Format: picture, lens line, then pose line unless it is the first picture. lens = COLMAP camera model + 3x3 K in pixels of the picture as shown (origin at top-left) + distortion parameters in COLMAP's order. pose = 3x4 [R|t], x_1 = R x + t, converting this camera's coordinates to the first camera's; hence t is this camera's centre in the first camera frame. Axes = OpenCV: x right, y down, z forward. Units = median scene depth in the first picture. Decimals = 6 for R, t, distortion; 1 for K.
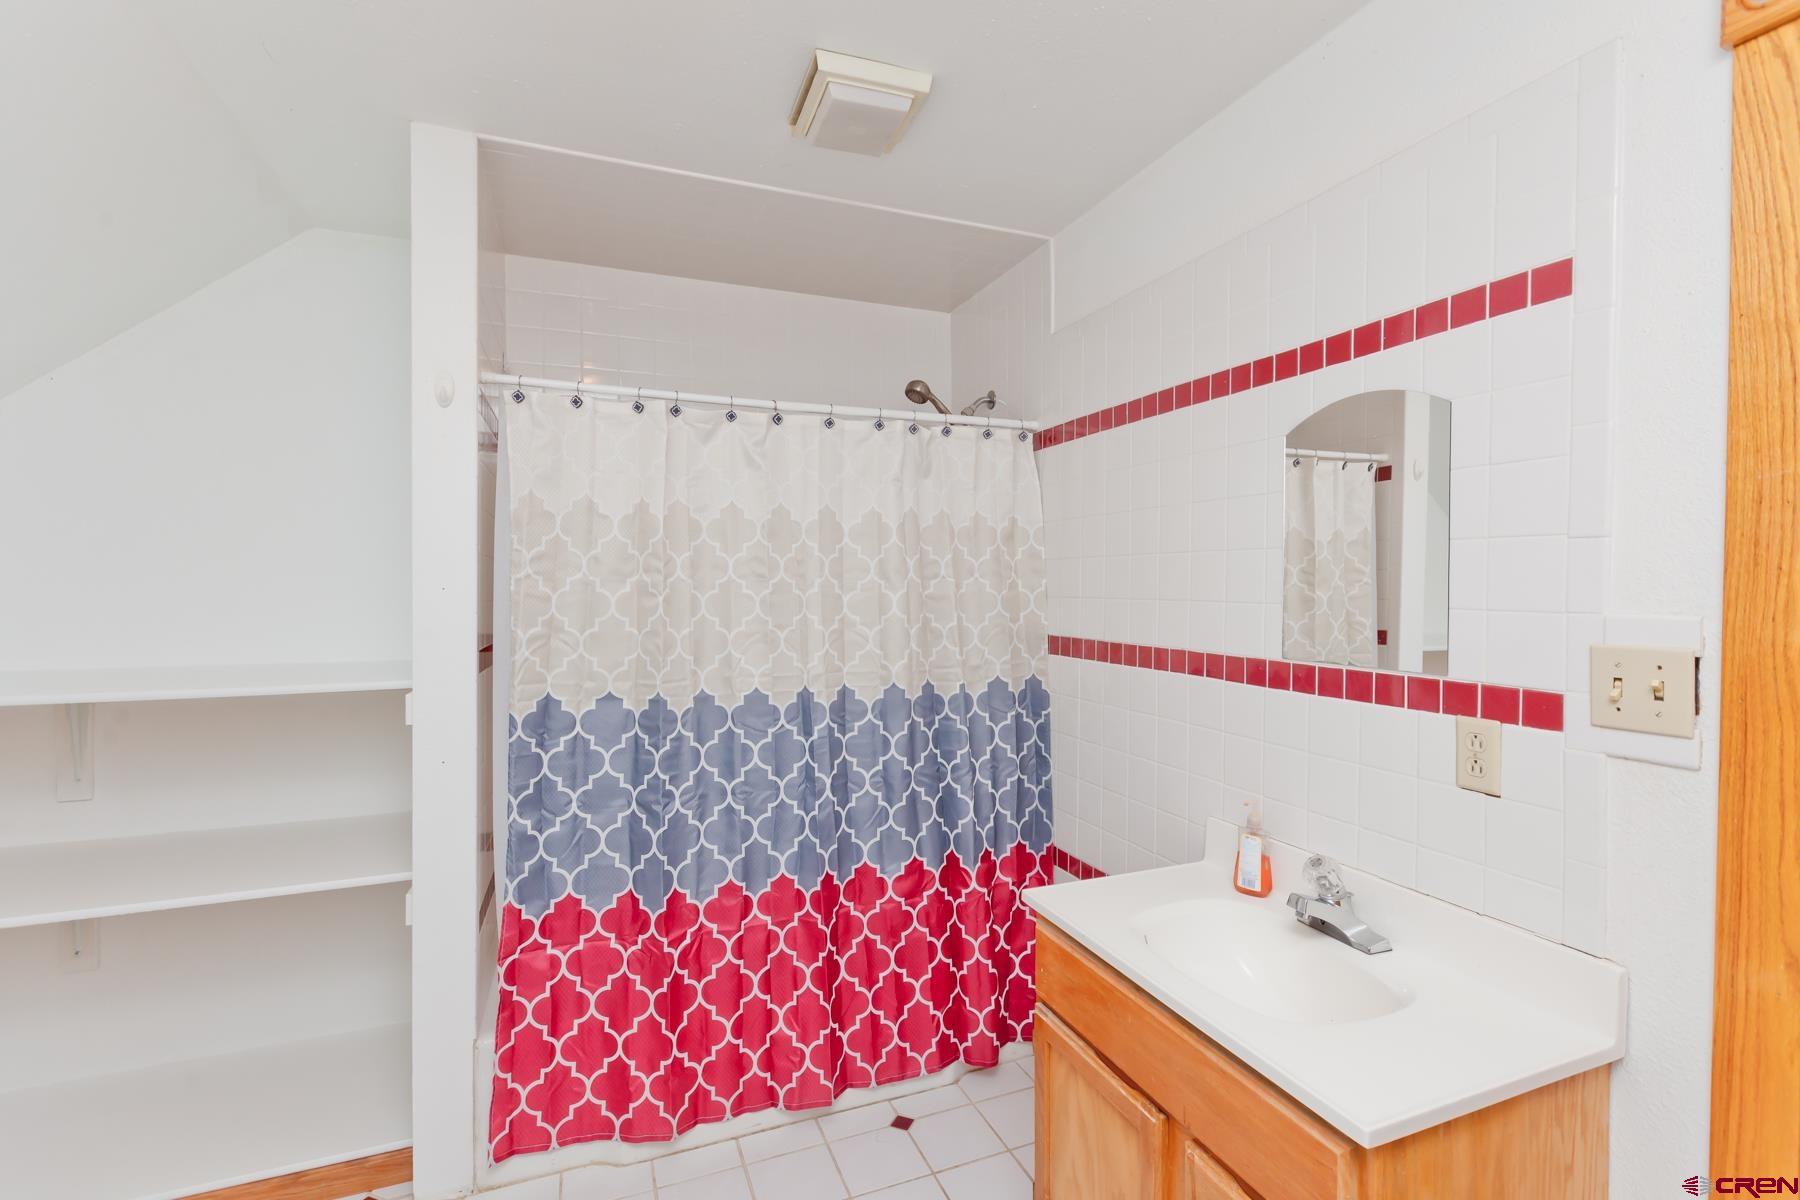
lens RADIAL K [[803.5, 0, 945.8], [0, 803.5, 623.0], [0, 0, 1]] dist [0.000161, -0.000431]
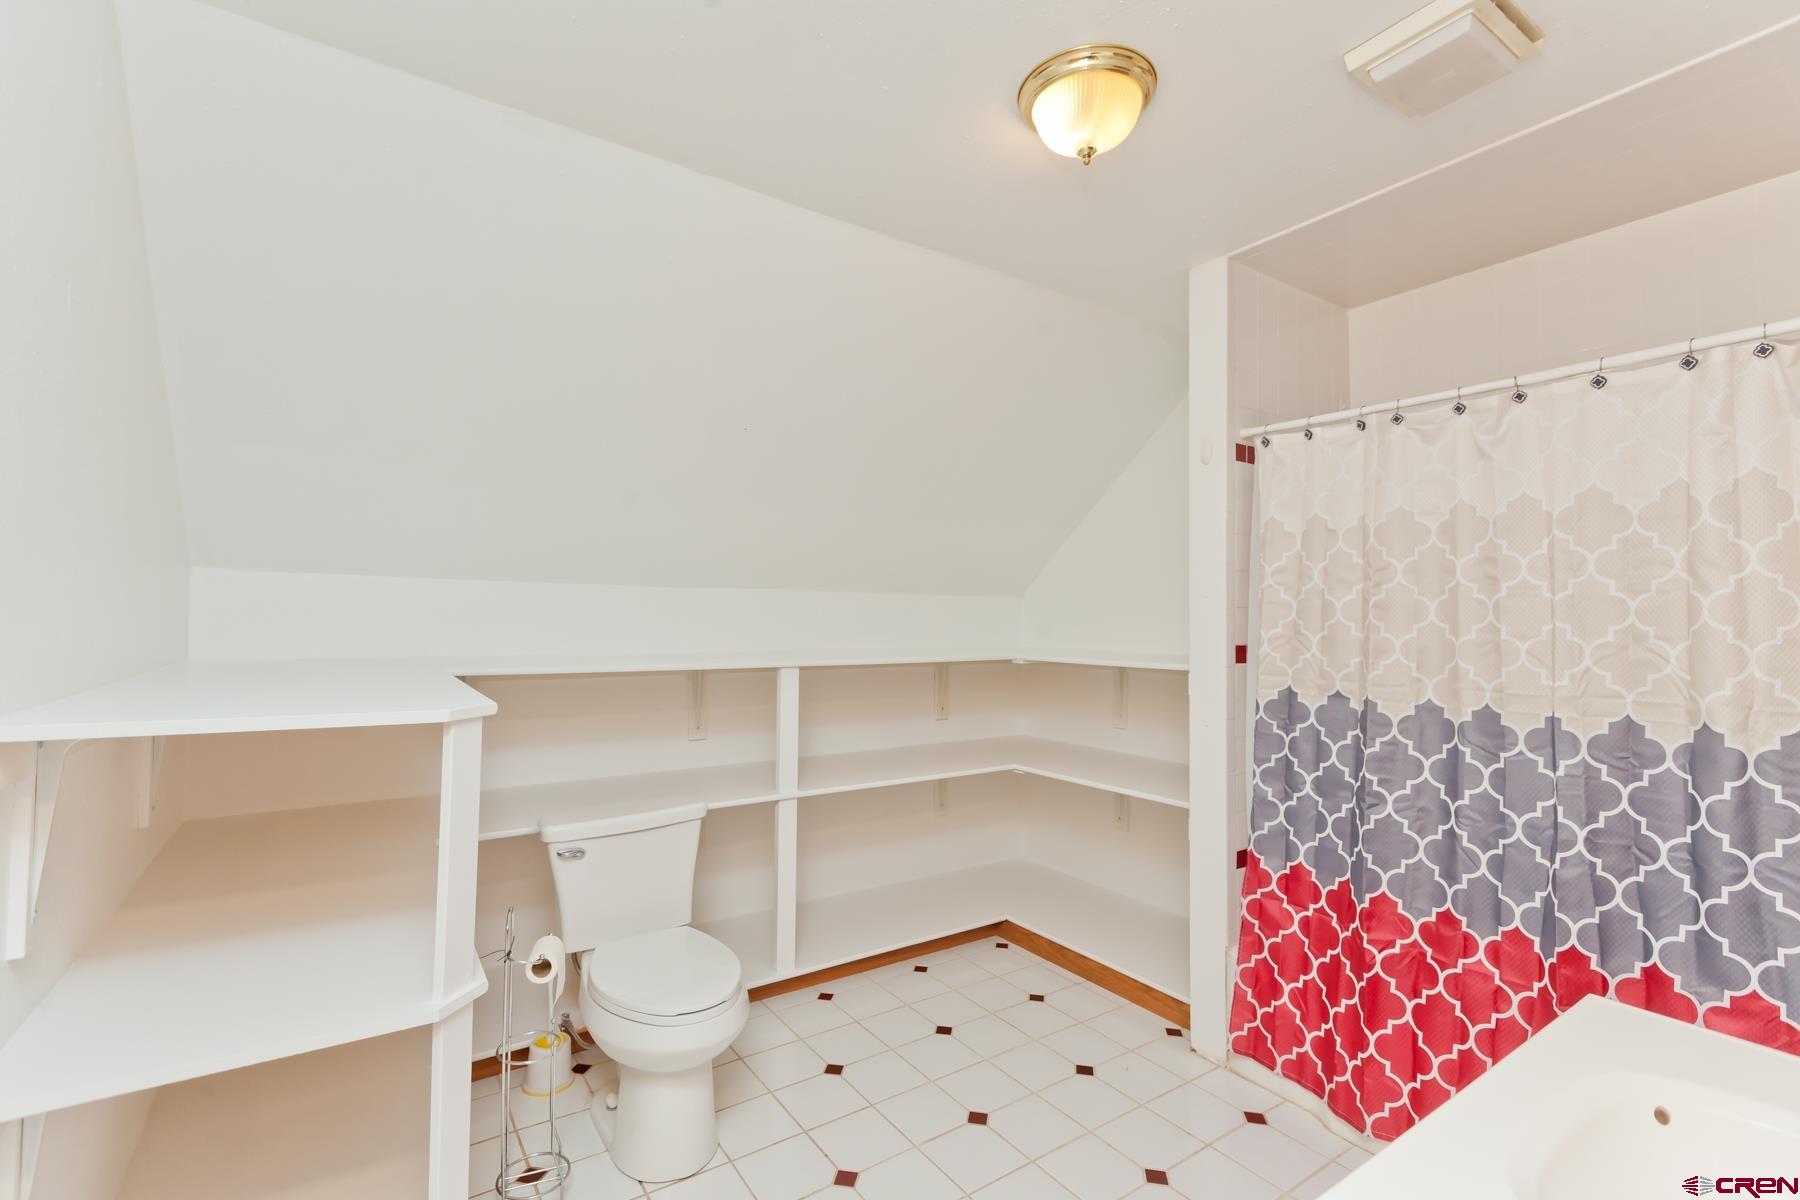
lens RADIAL K [[803.5, 0, 904.7], [0, 803.5, 596.1], [0, 0, 1]] dist [0.000161, -0.000431]
pose [[0.228986, -0.013958, -0.973330, 0.523781], [-0.022391, 0.999557, -0.019602, -0.007538], [0.973172, 0.026283, 0.228572, 0.177753]]
